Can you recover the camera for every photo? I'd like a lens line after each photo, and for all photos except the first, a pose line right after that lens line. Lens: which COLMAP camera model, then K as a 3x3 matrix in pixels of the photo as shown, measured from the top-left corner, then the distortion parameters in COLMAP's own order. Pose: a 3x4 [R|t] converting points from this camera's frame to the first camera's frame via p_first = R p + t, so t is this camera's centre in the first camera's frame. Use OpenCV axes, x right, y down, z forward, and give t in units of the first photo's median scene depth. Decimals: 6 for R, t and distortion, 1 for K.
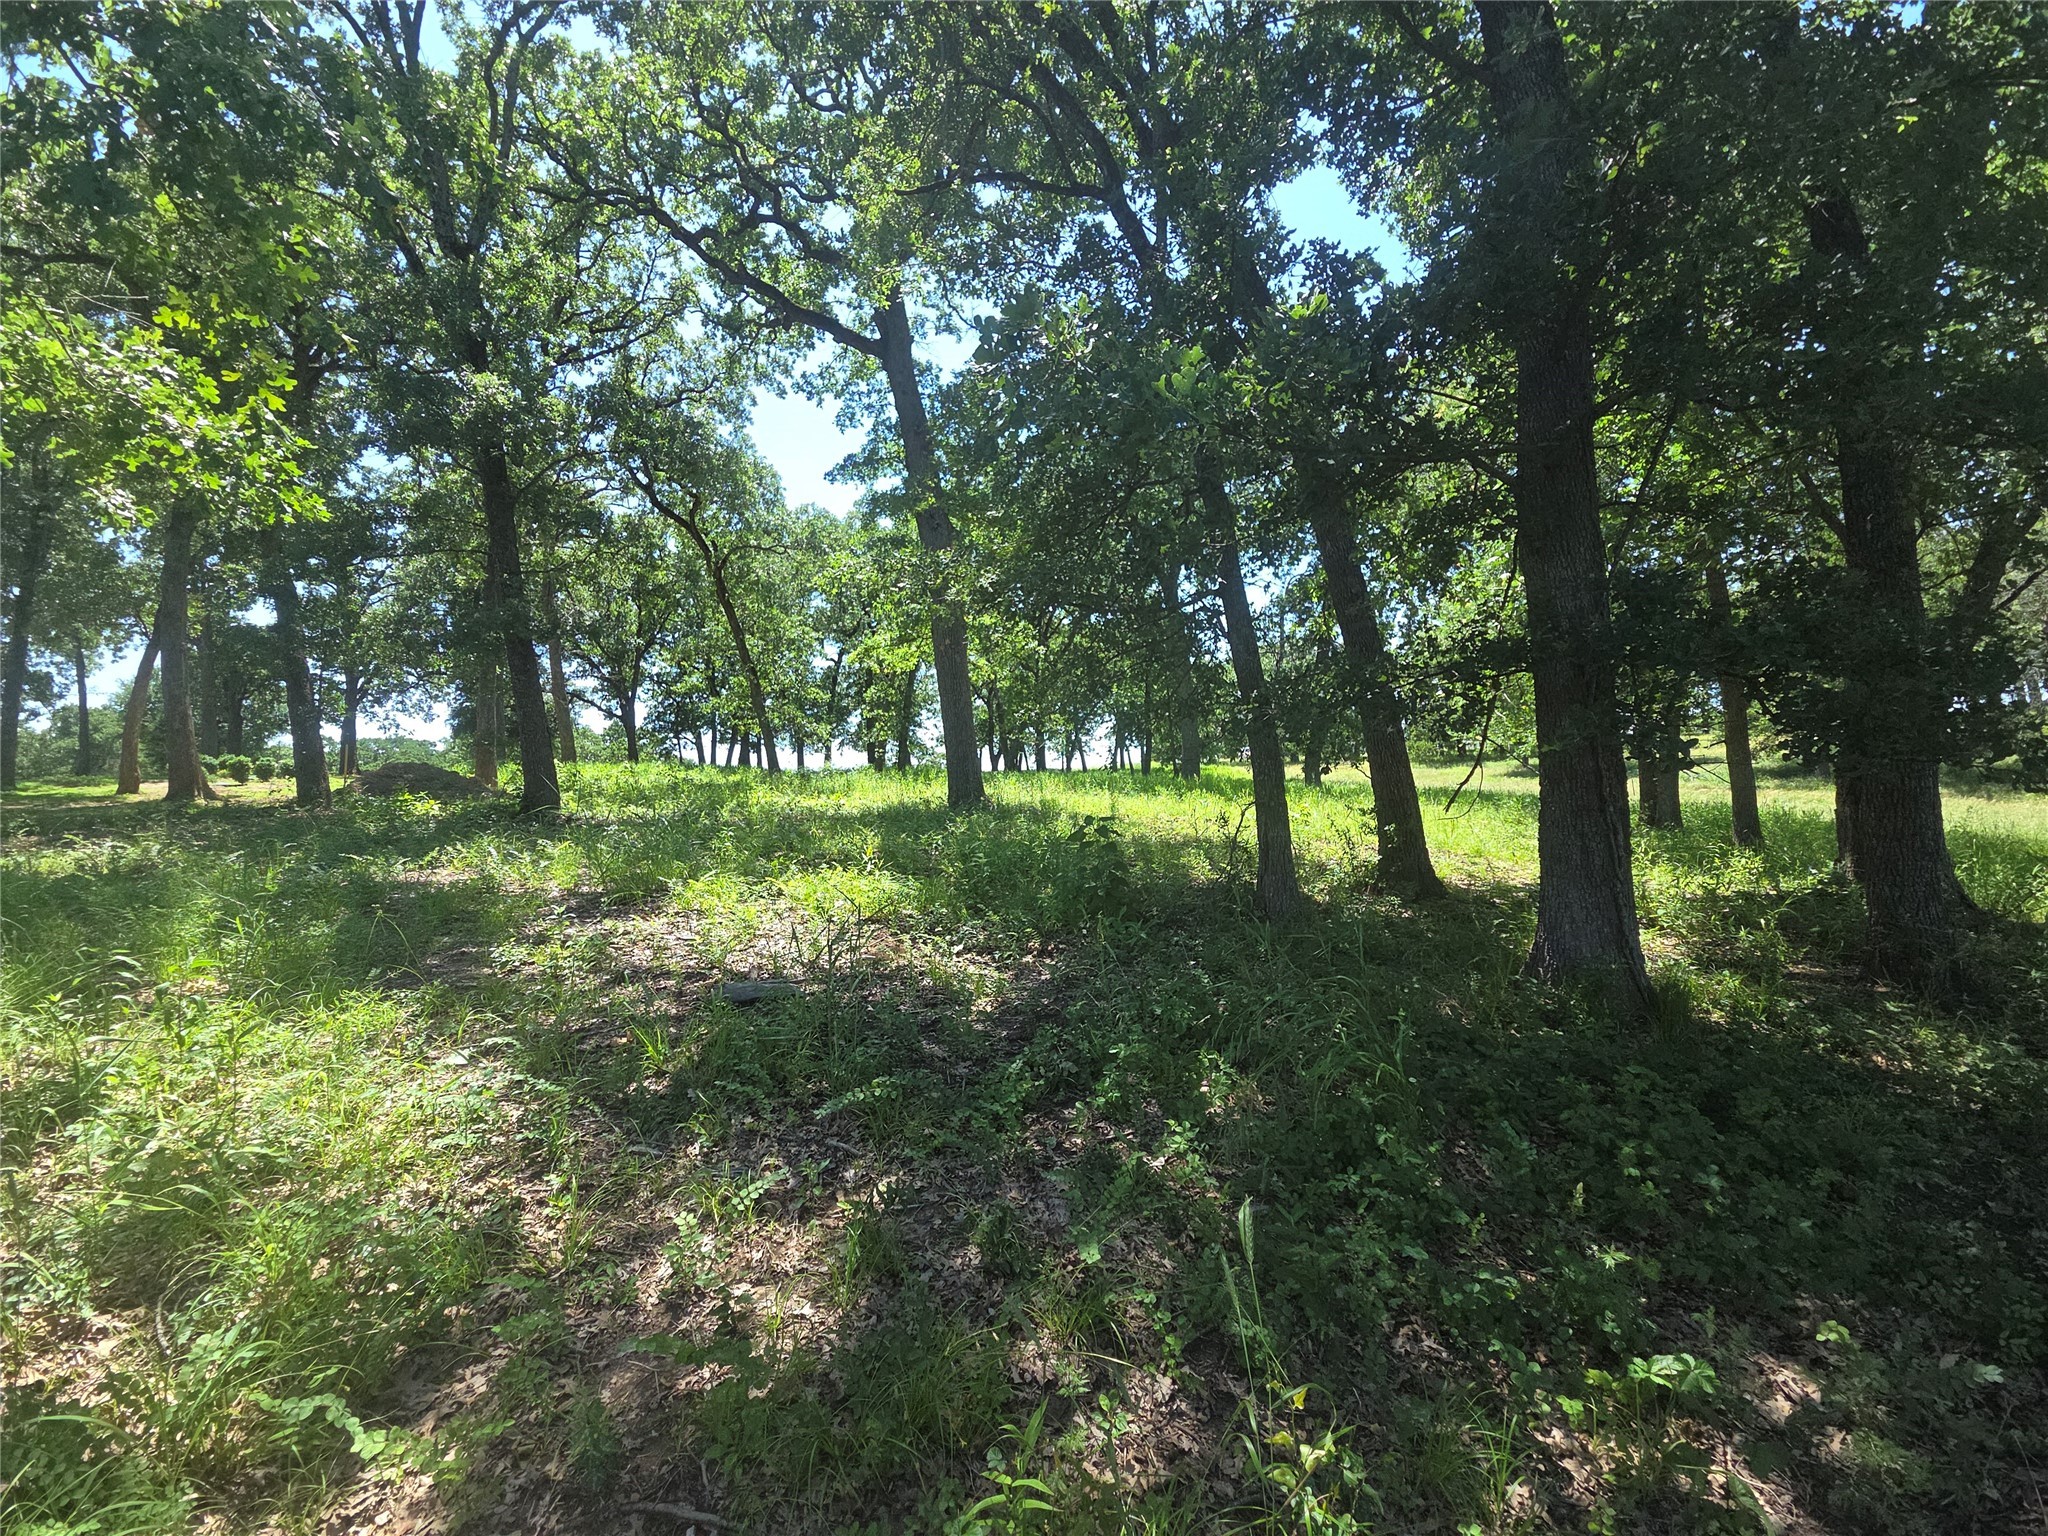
lens RADIAL K [[839.2, 0, 1032.1], [0, 839.2, 760.7], [0, 0, 1]] dist [0.017860, -0.008389]
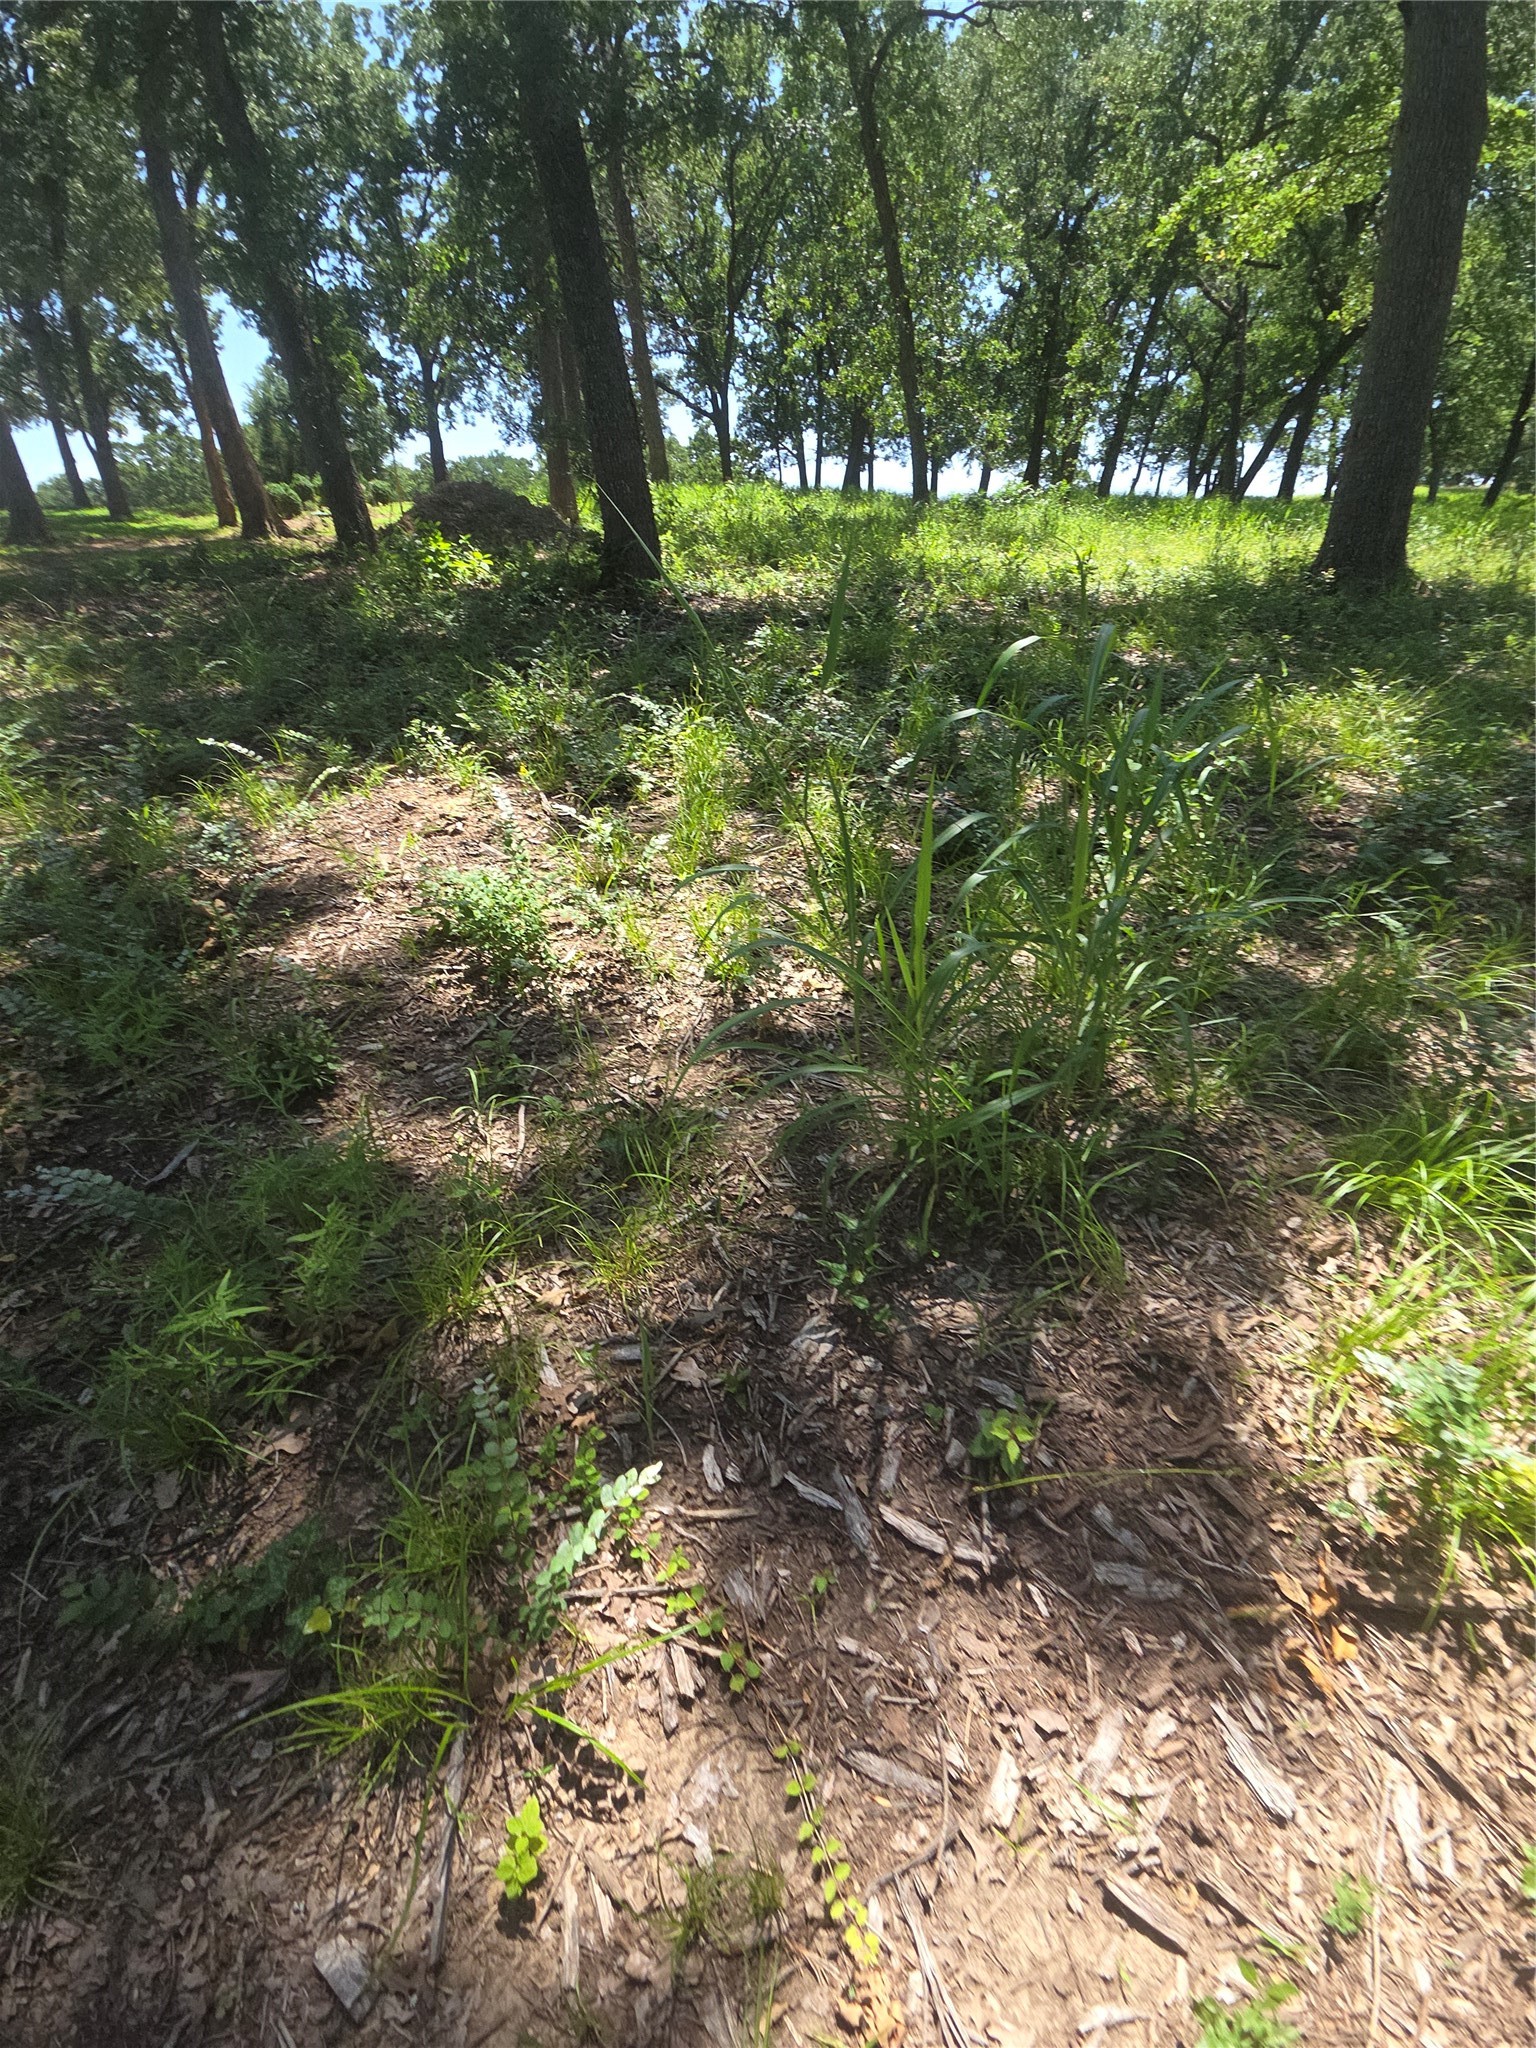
lens RADIAL K [[839.2, 0, 760.8], [0, 839.2, 1024.6], [0, 0, 1]] dist [0.017860, -0.008389]
pose [[0.921957, 0.203325, -0.329627, -0.259171], [0.007307, 0.841824, 0.539703, 0.005898], [0.387223, -0.499992, 0.774640, 0.445817]]
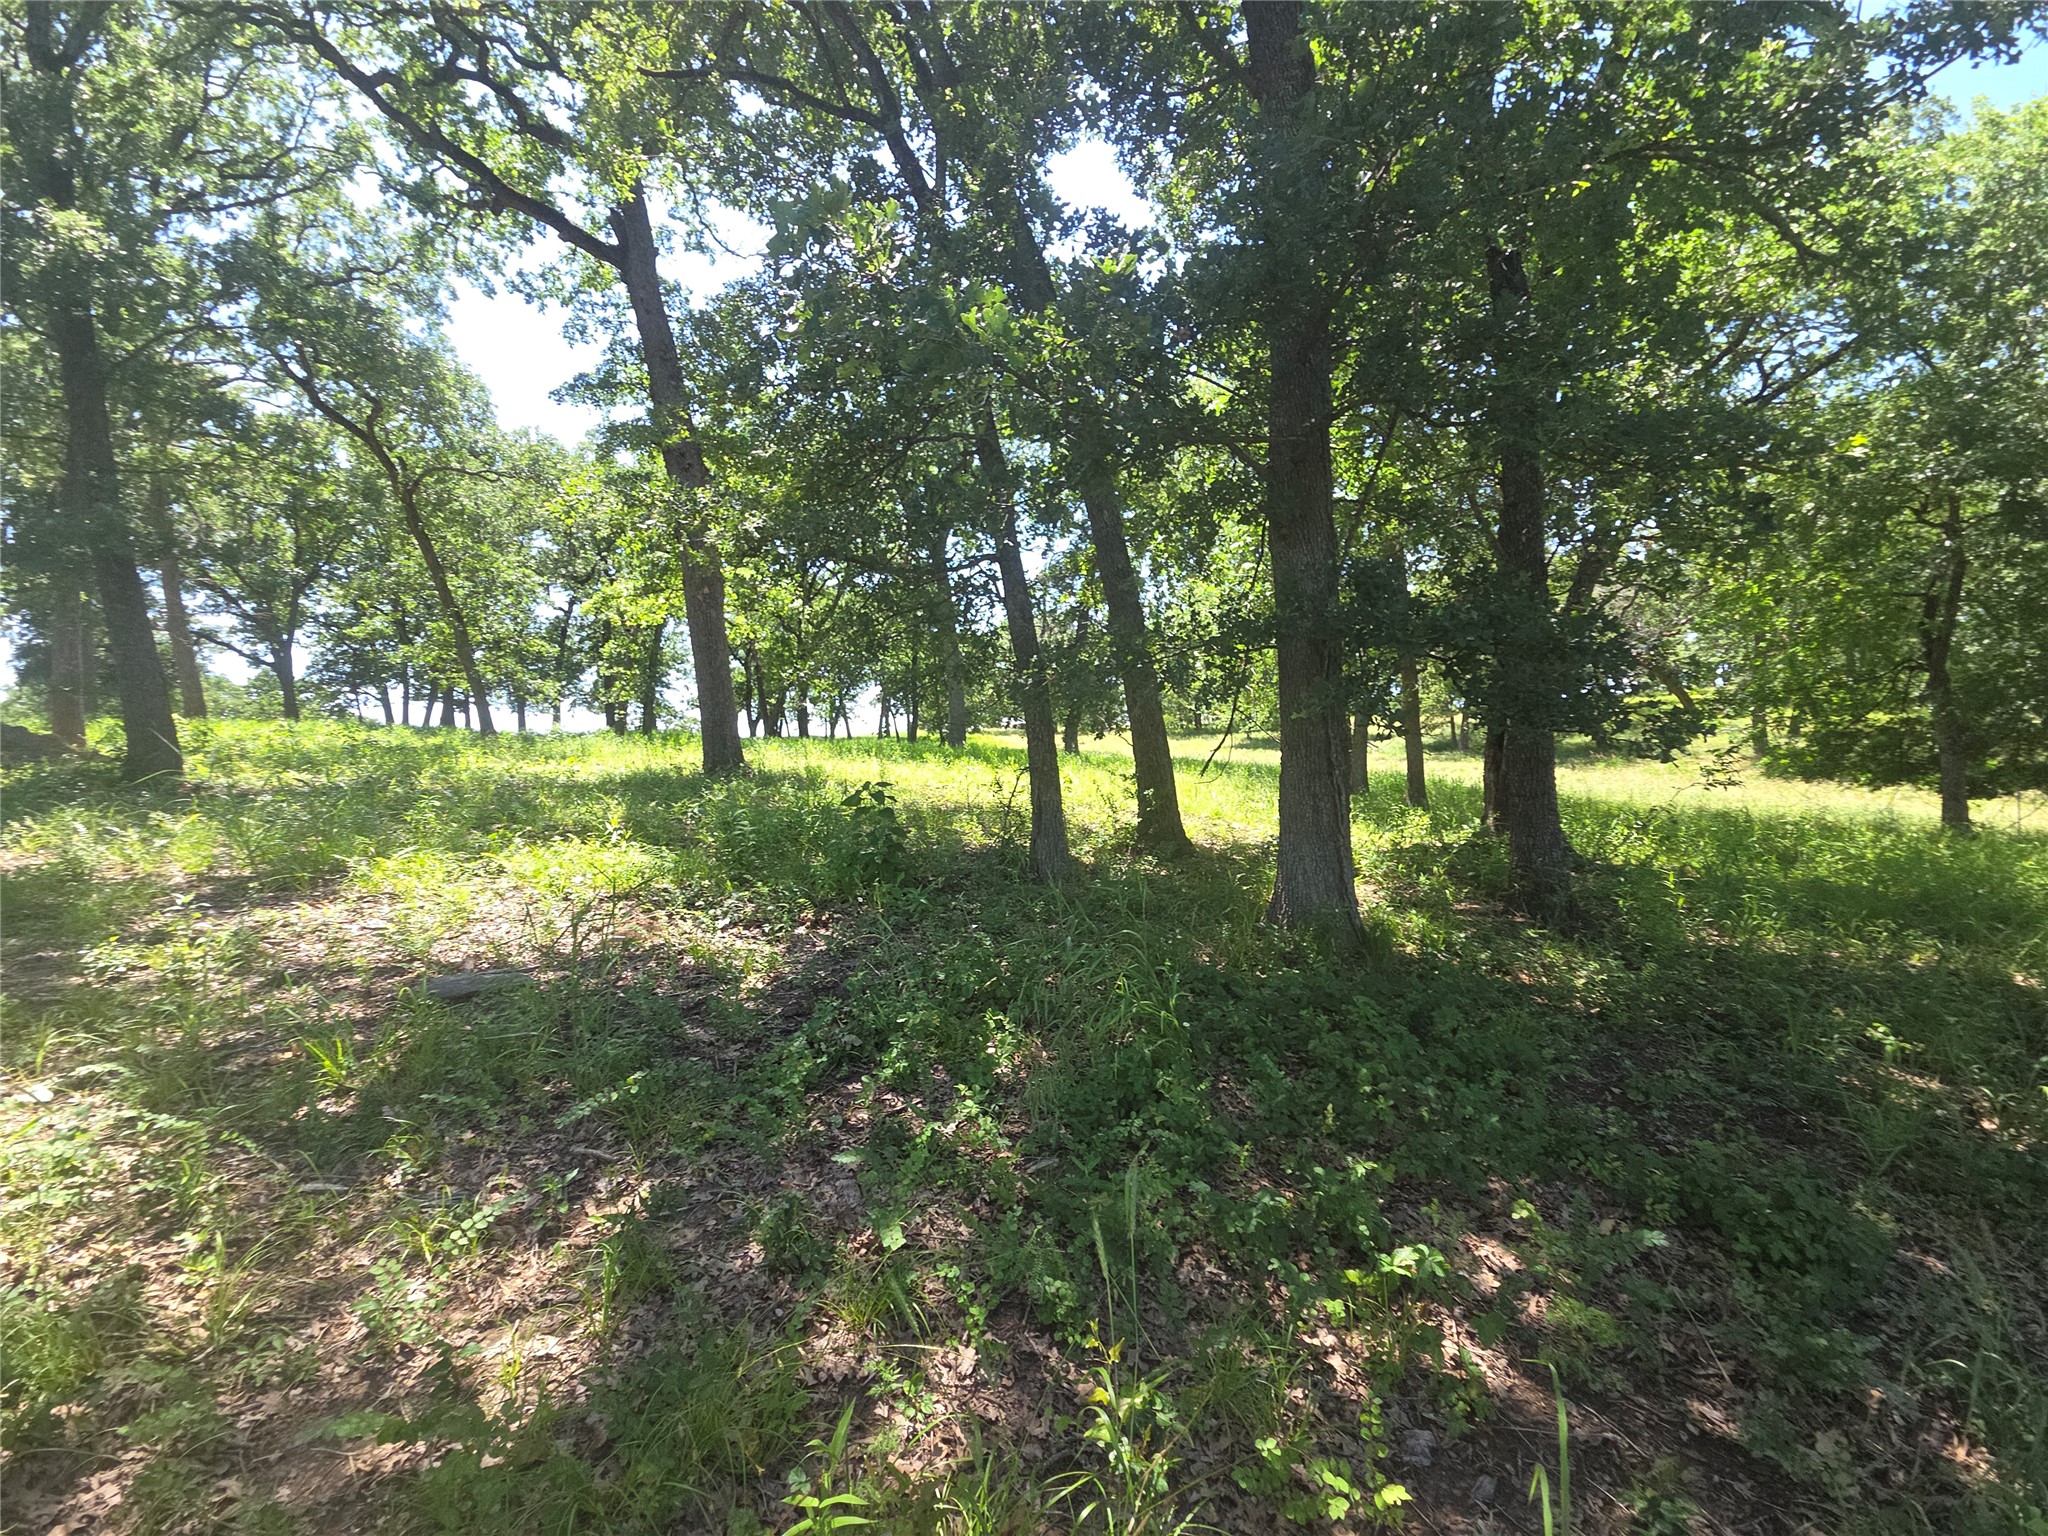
lens RADIAL K [[839.2, 0, 1028.2], [0, 839.2, 766.6], [0, 0, 1]] dist [0.017860, -0.008389]
pose [[0.962832, 0.003180, 0.270084, -0.009801], [-0.015159, 0.998991, 0.042280, 0.004698], [-0.269676, -0.044803, 0.961908, 0.018776]]
